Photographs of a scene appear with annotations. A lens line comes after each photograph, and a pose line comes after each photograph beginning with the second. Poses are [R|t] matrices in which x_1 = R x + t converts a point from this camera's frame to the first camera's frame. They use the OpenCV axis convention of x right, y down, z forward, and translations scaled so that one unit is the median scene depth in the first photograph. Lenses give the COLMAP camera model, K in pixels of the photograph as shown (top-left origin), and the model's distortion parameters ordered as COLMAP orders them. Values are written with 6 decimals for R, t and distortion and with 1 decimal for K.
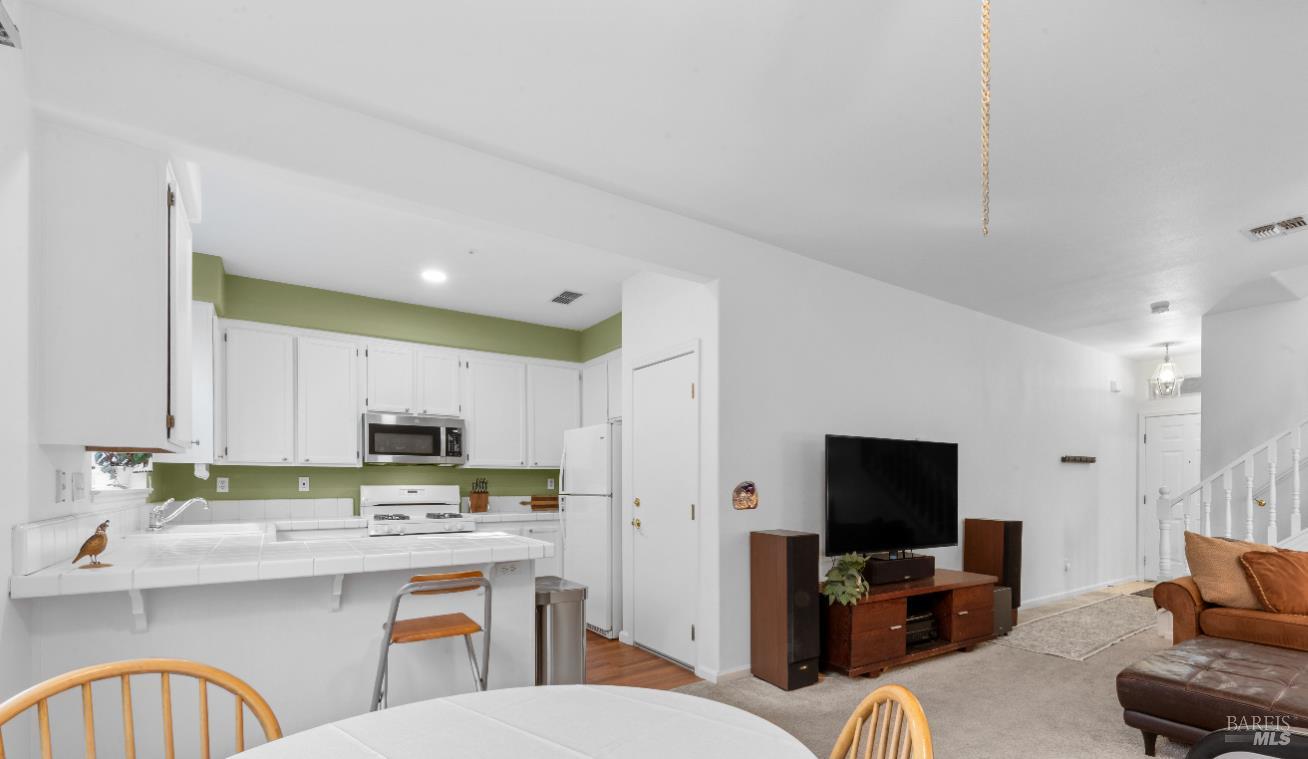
lens RADIAL K [[668.7, 0, 655.3], [0, 668.7, 489.1], [0, 0, 1]] dist [0.019388, -0.008589]
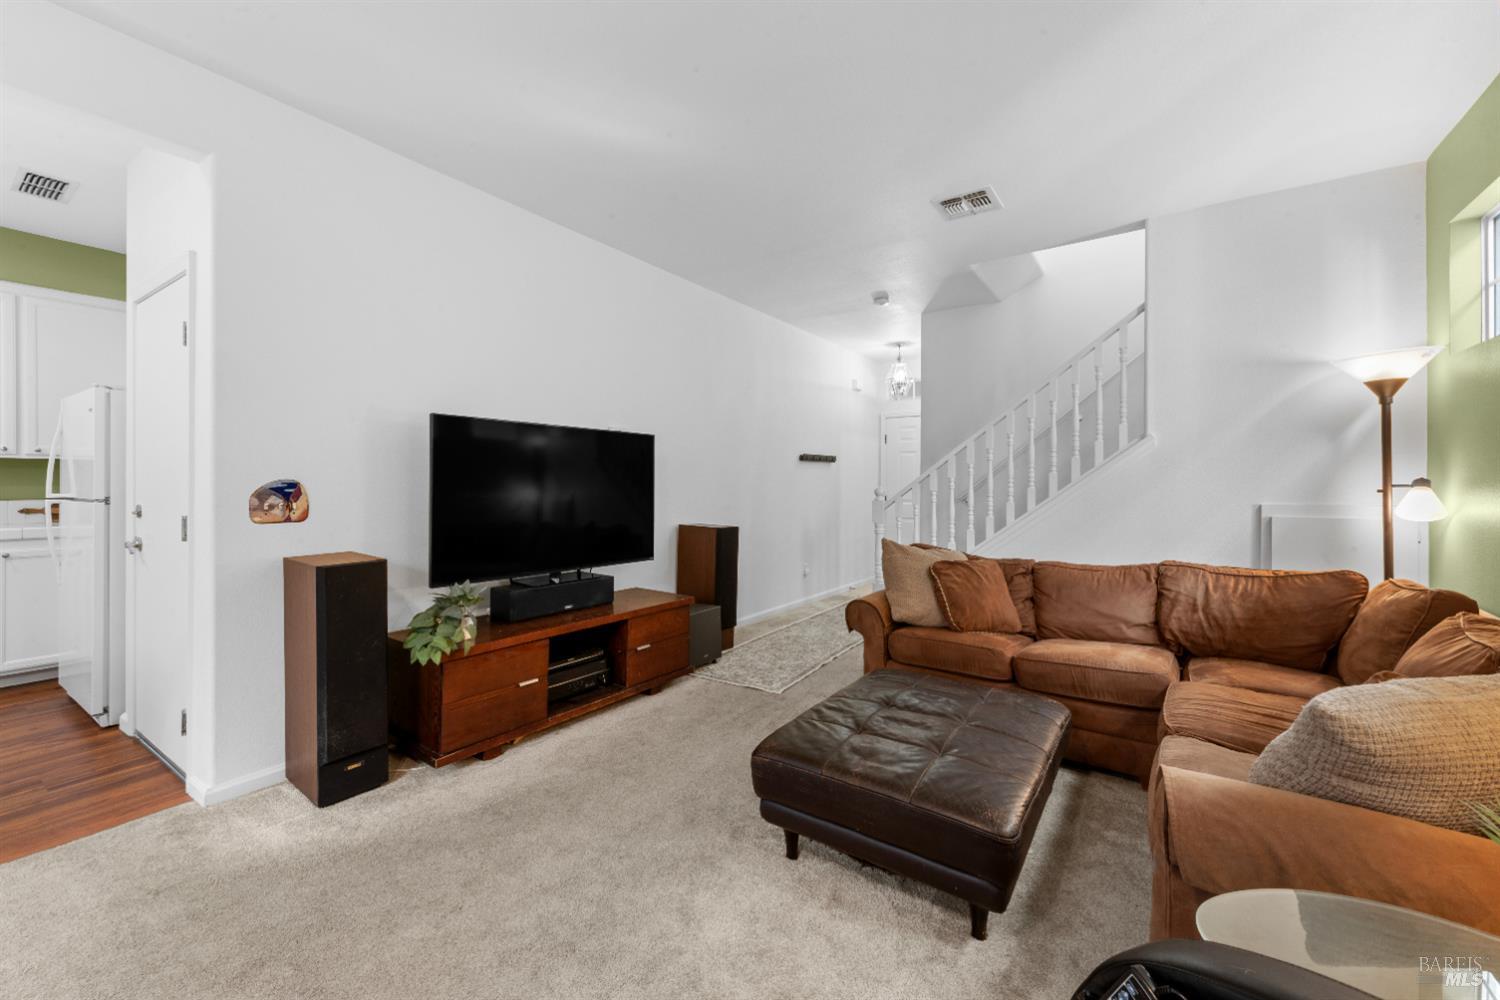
lens RADIAL K [[596.1, 0, 745.0], [0, 596.1, 485.3], [0, 0, 1]] dist [0.002358, 0.000001]
pose [[0.954682, 0.002096, 0.297621, 0.378147], [-0.001711, 0.999997, -0.001554, -0.005881], [-0.297624, 0.000974, 0.954683, 0.305955]]
